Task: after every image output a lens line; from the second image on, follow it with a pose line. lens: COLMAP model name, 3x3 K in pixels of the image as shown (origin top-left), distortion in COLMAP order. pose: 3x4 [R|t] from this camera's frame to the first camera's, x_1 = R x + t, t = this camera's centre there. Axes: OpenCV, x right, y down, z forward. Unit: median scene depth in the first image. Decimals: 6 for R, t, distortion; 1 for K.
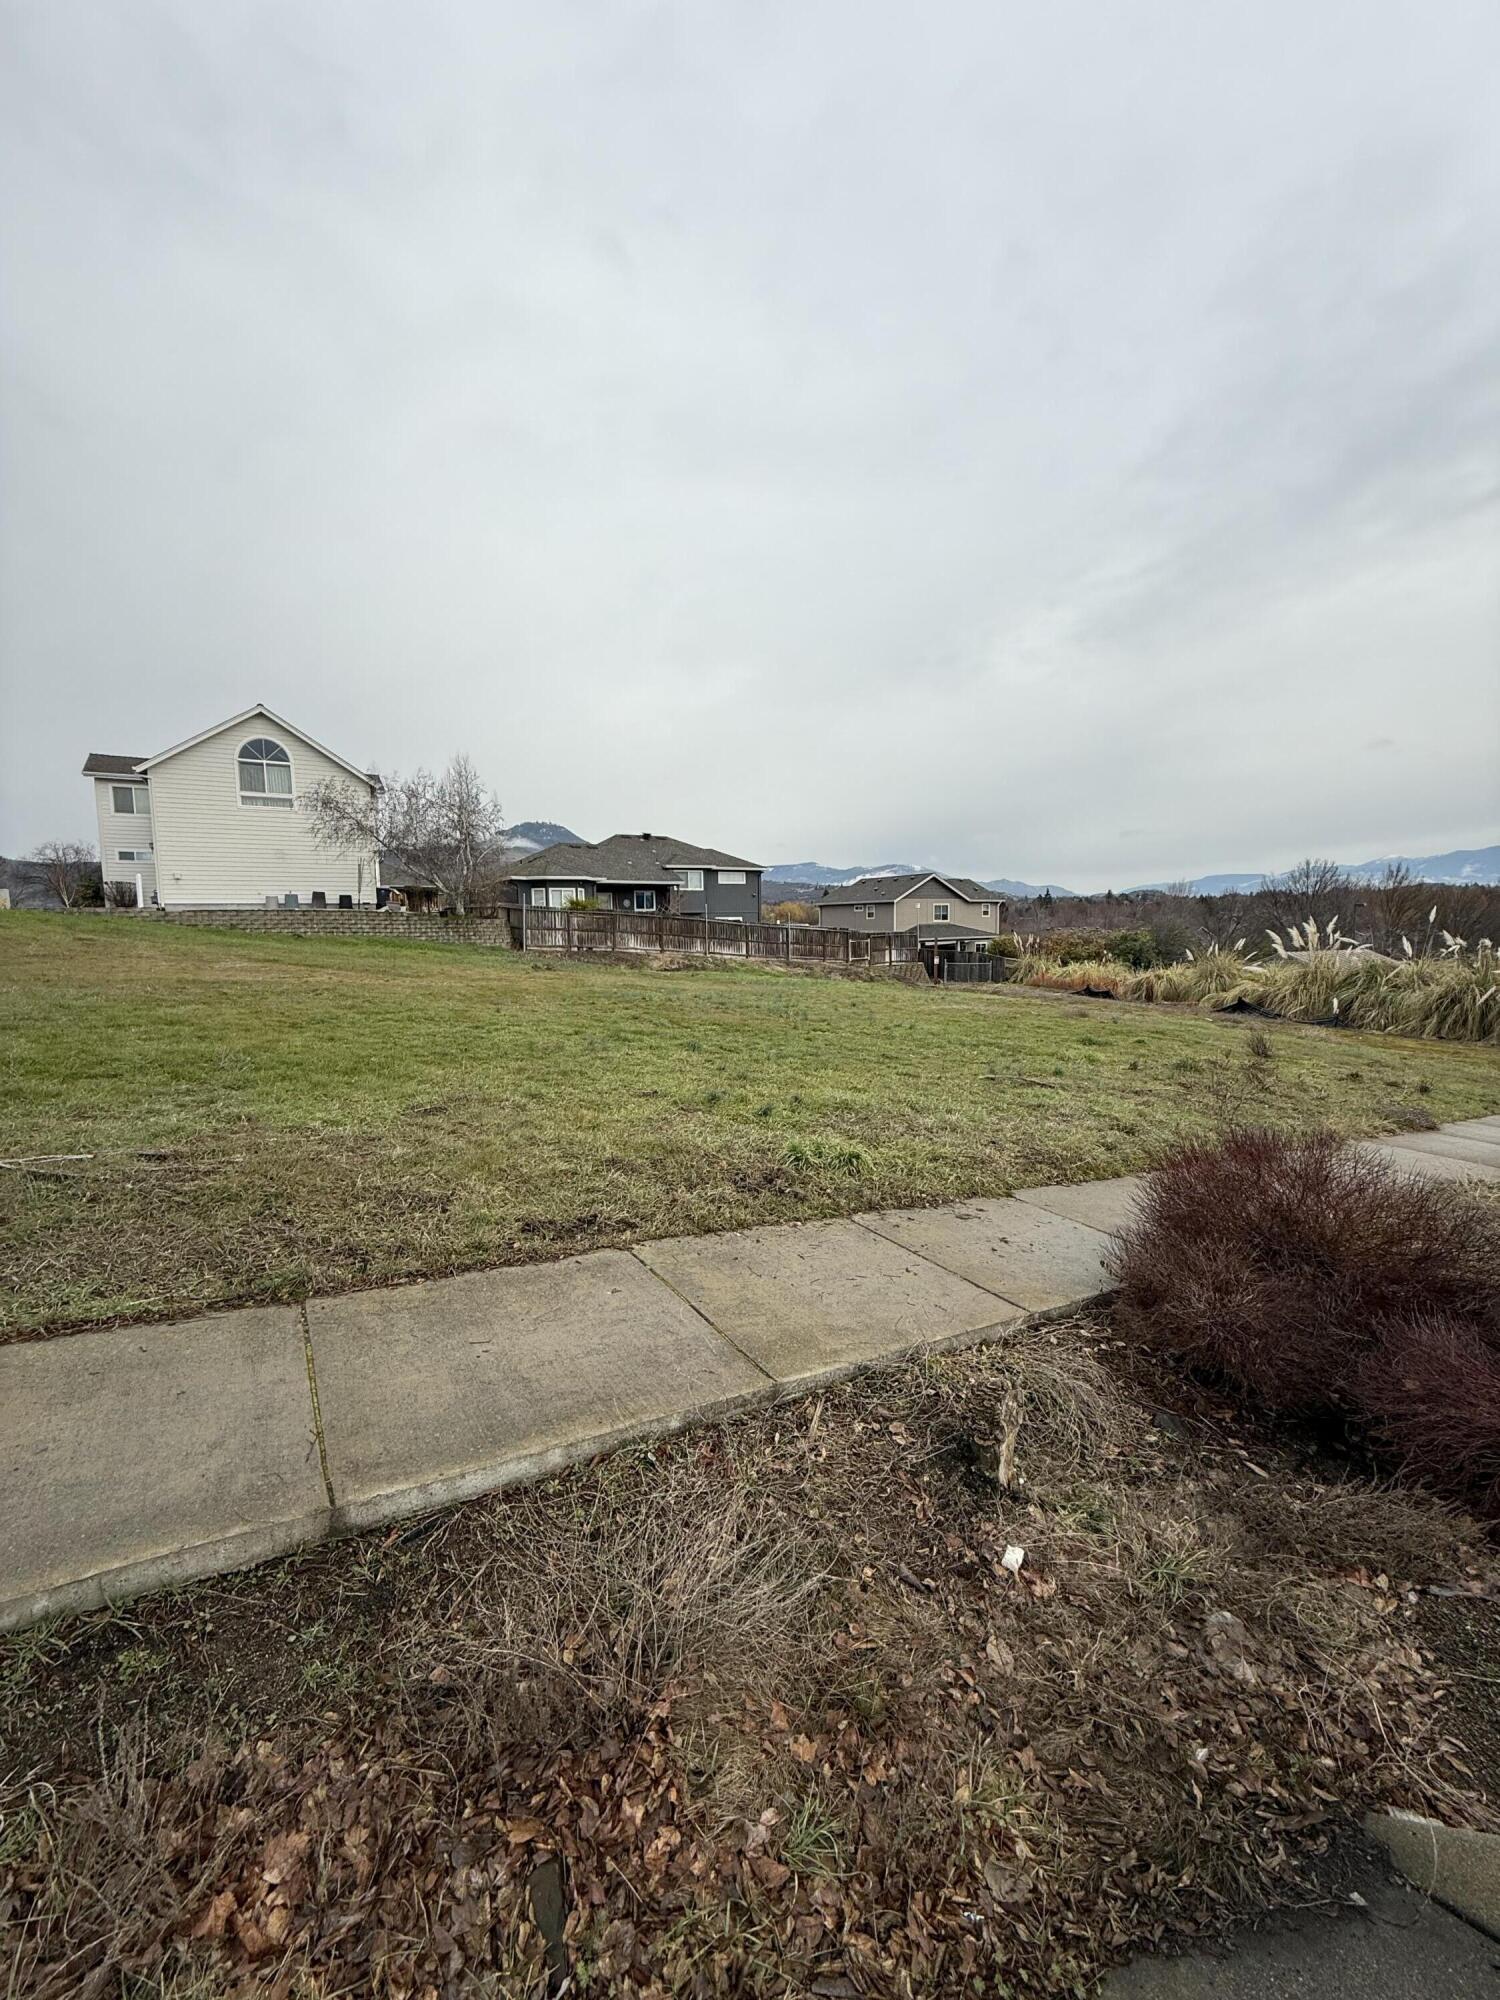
lens RADIAL K [[790.3, 0, 747.1], [0, 790.3, 993.4], [0, 0, 1]] dist [0.001365, 0.000192]
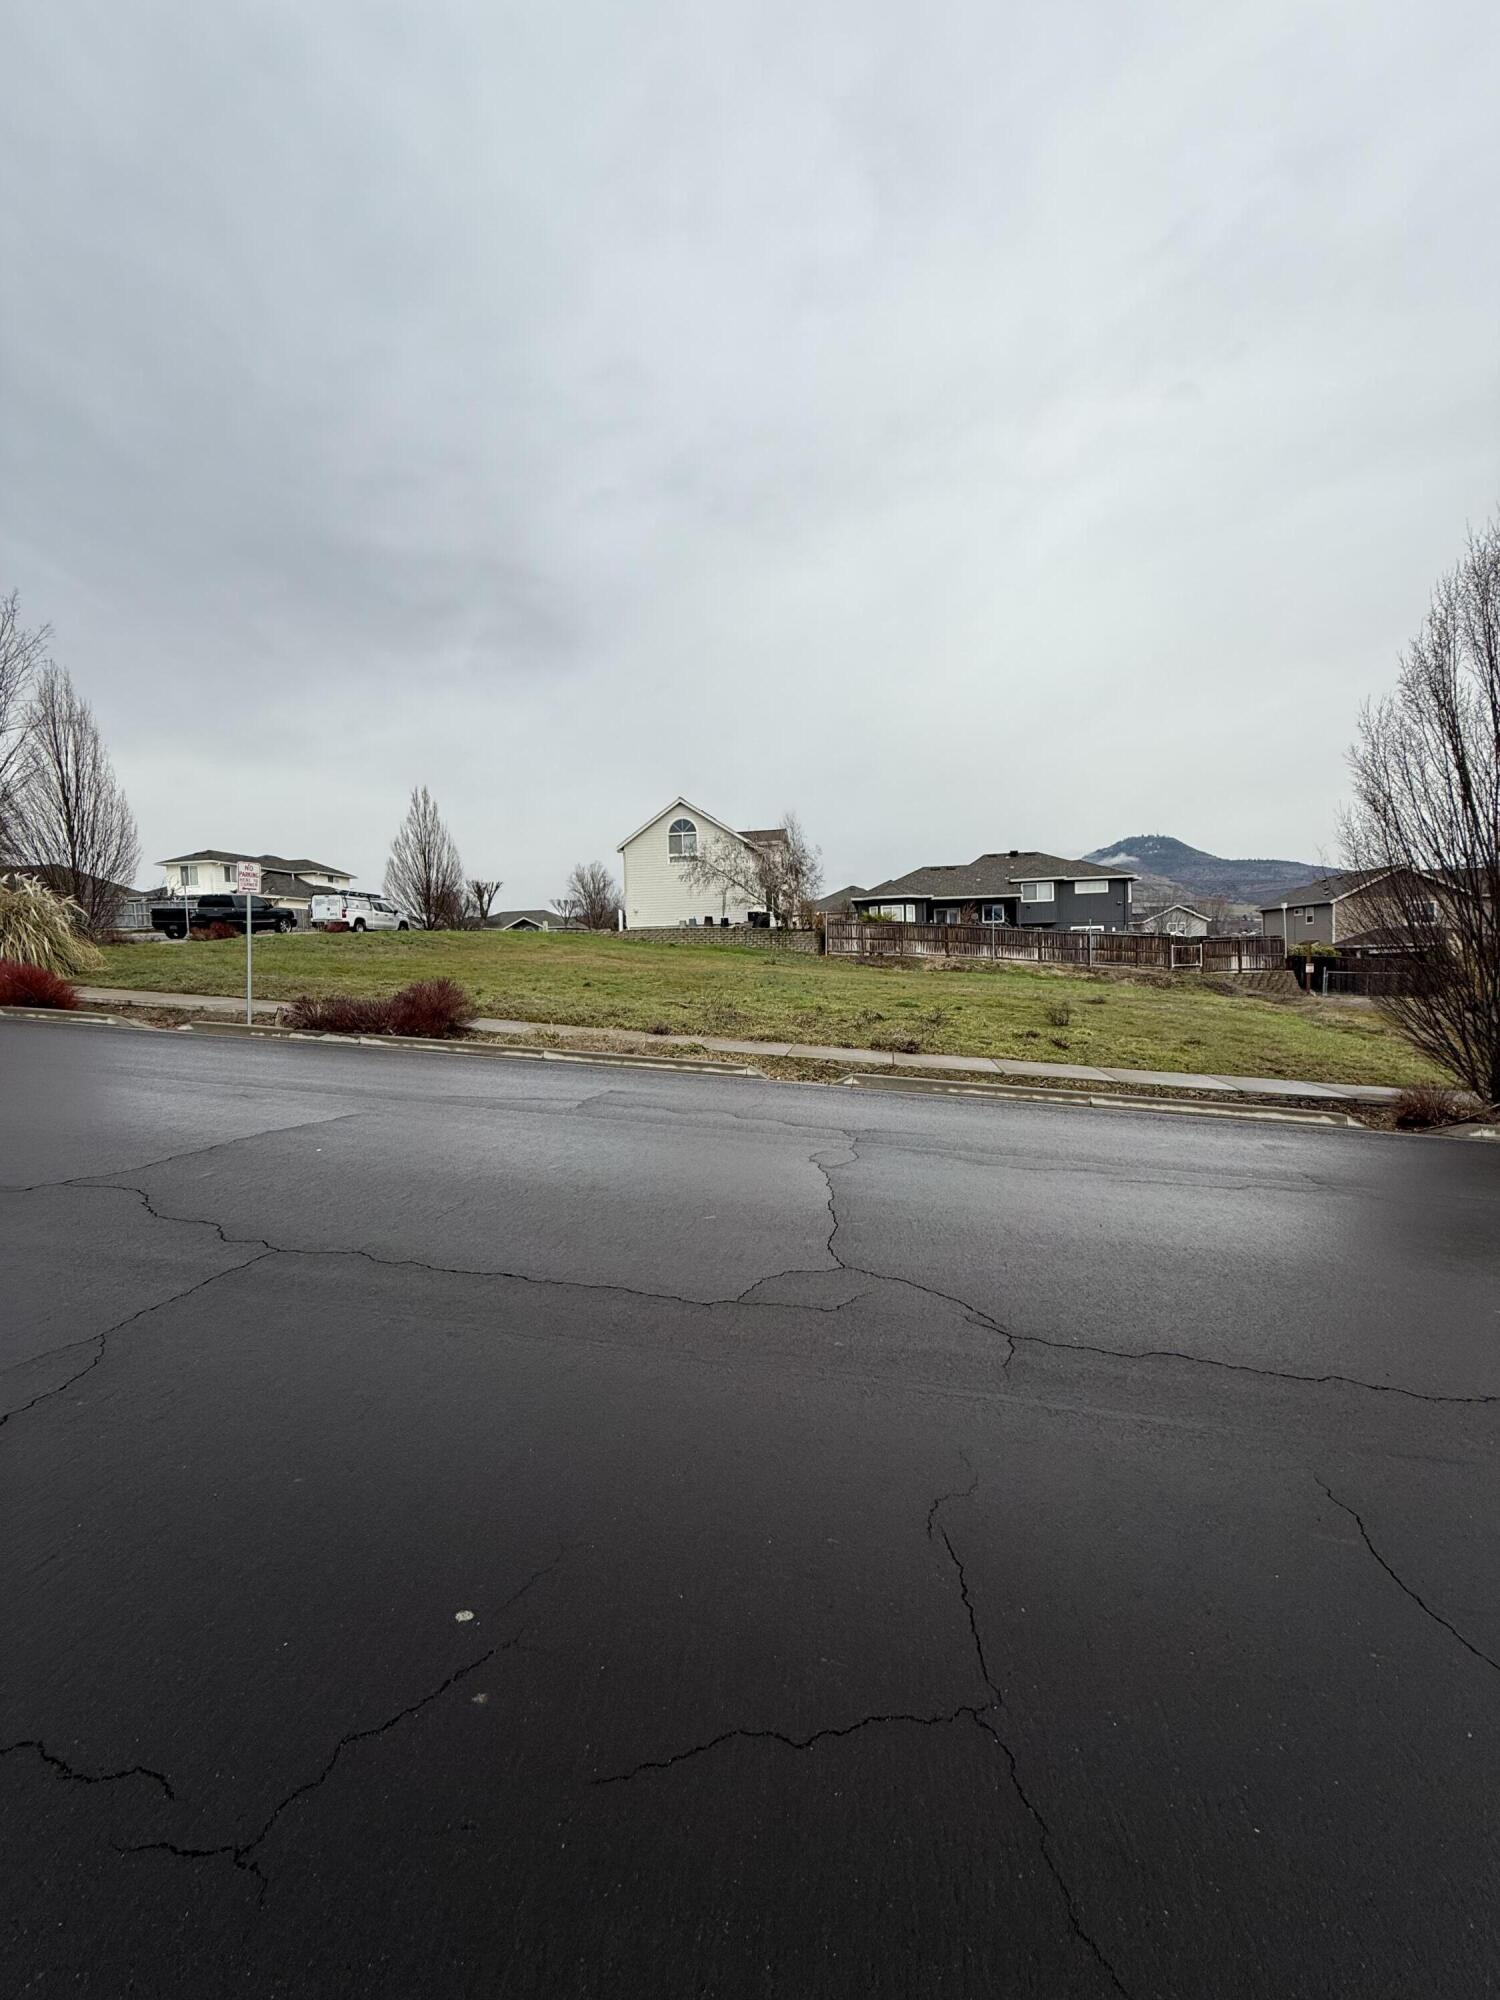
lens RADIAL K [[791.7, 0, 746.5], [0, 791.7, 992.9], [0, 0, 1]] dist [-0.001073, 0.000585]
pose [[0.751882, 0.023141, -0.658892, 0.460545], [-0.042634, 0.998999, -0.013564, 0.029831], [0.657918, 0.038290, 0.752116, -0.059730]]
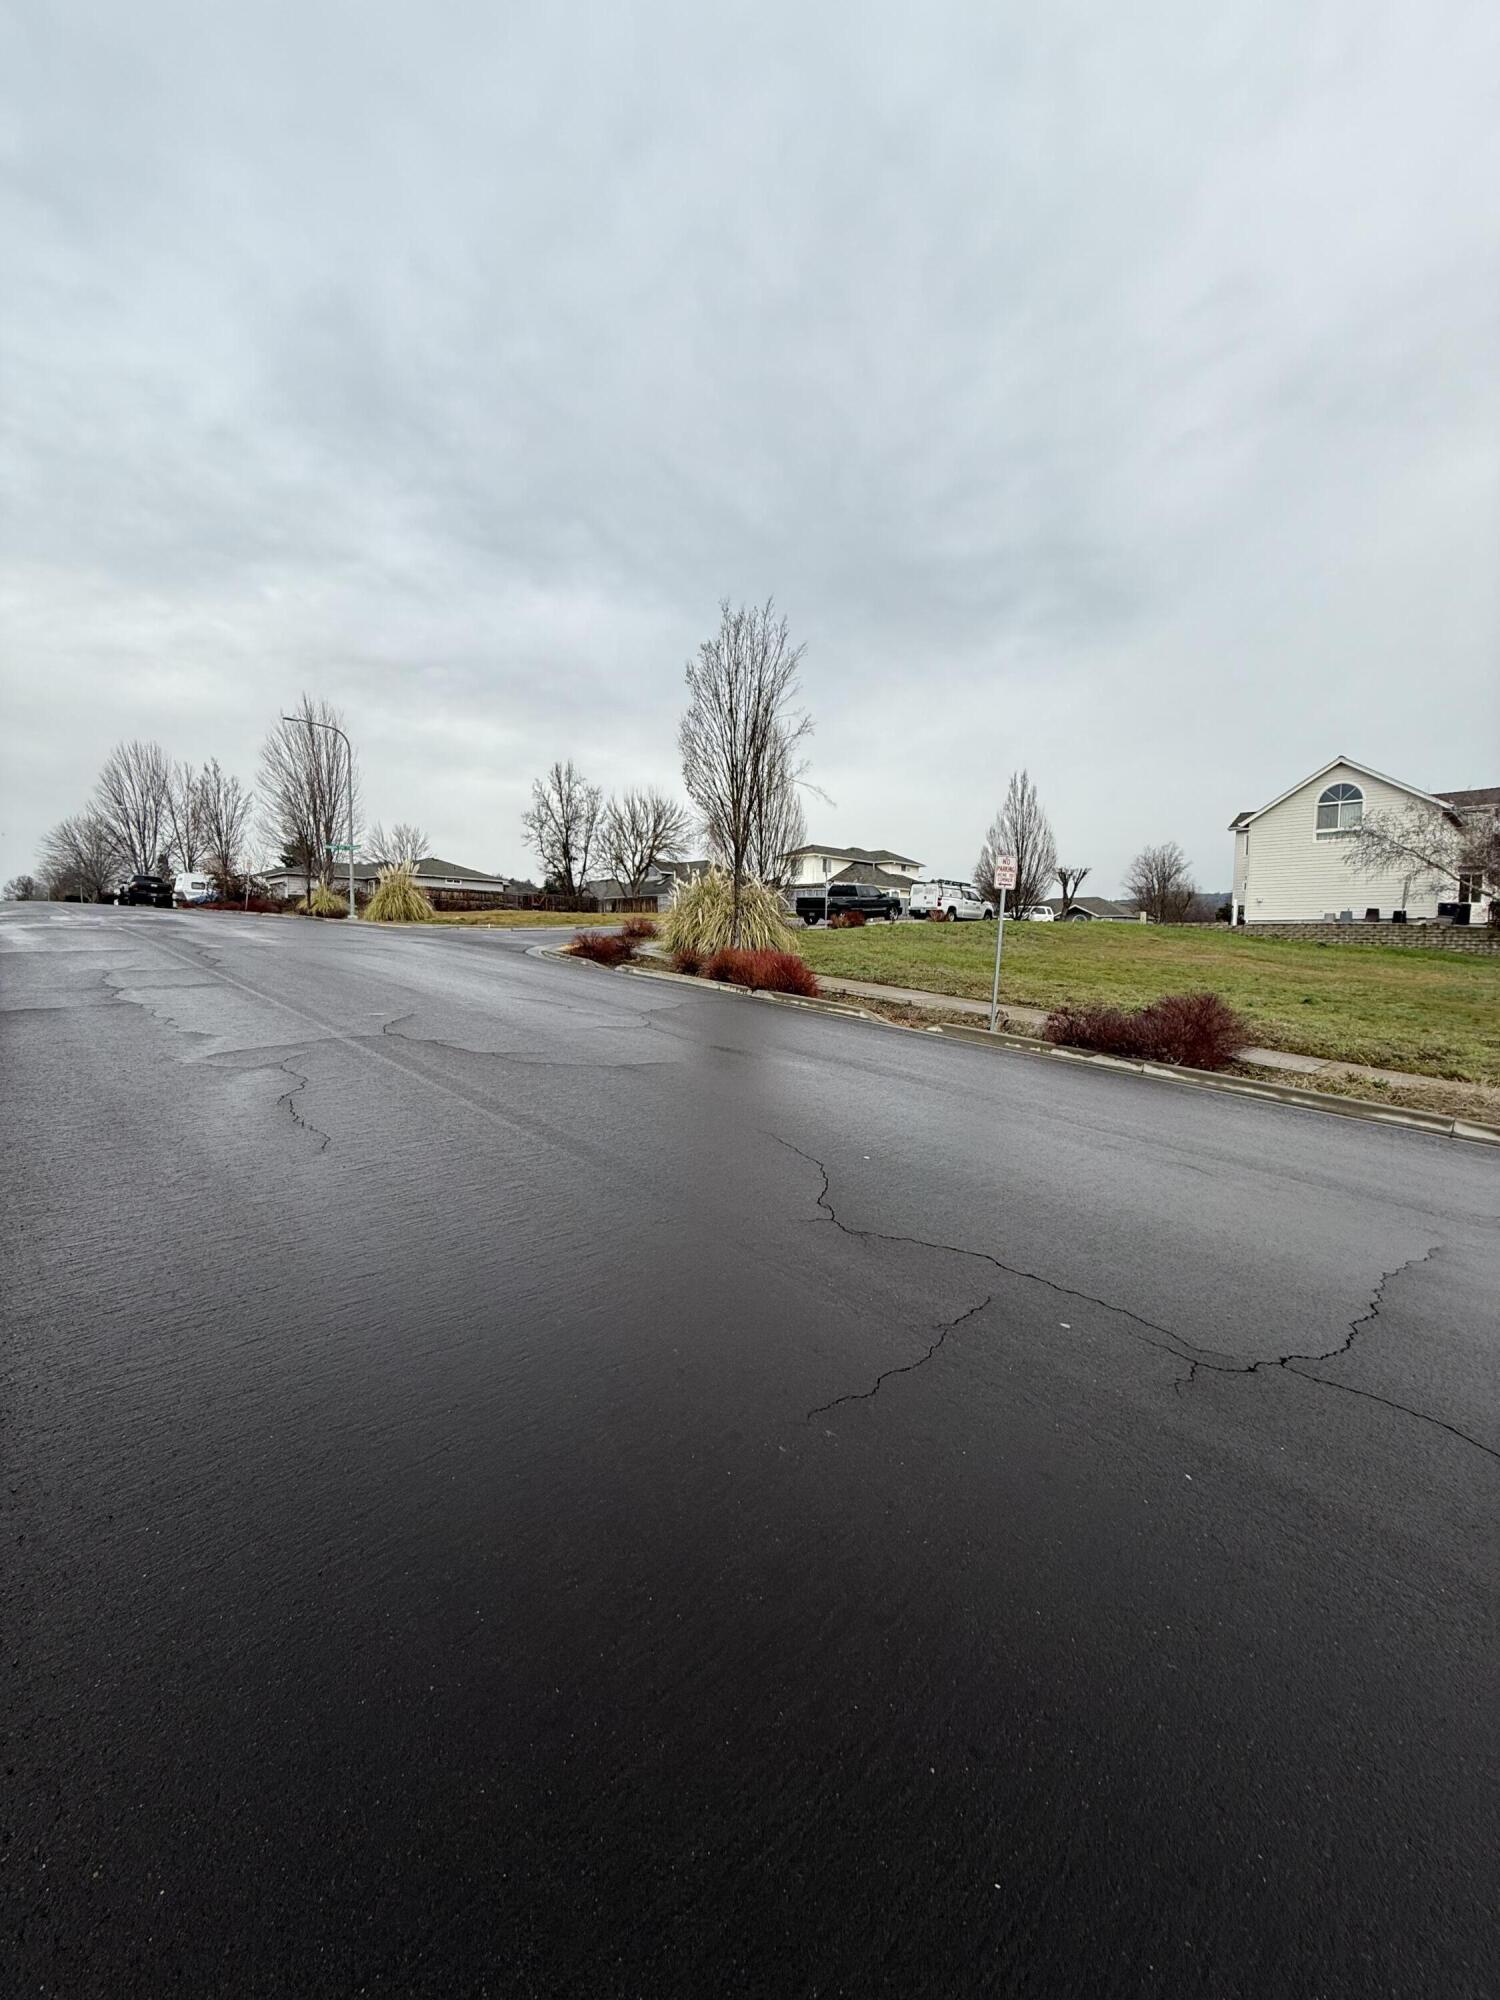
lens RADIAL K [[791.7, 0, 746.5], [0, 791.7, 992.9], [0, 0, 1]] dist [-0.001073, 0.000585]
pose [[0.216425, 0.075458, -0.973379, 0.358322], [-0.106737, 0.992861, 0.053236, 0.026255], [0.970447, 0.092374, 0.222934, -0.112976]]
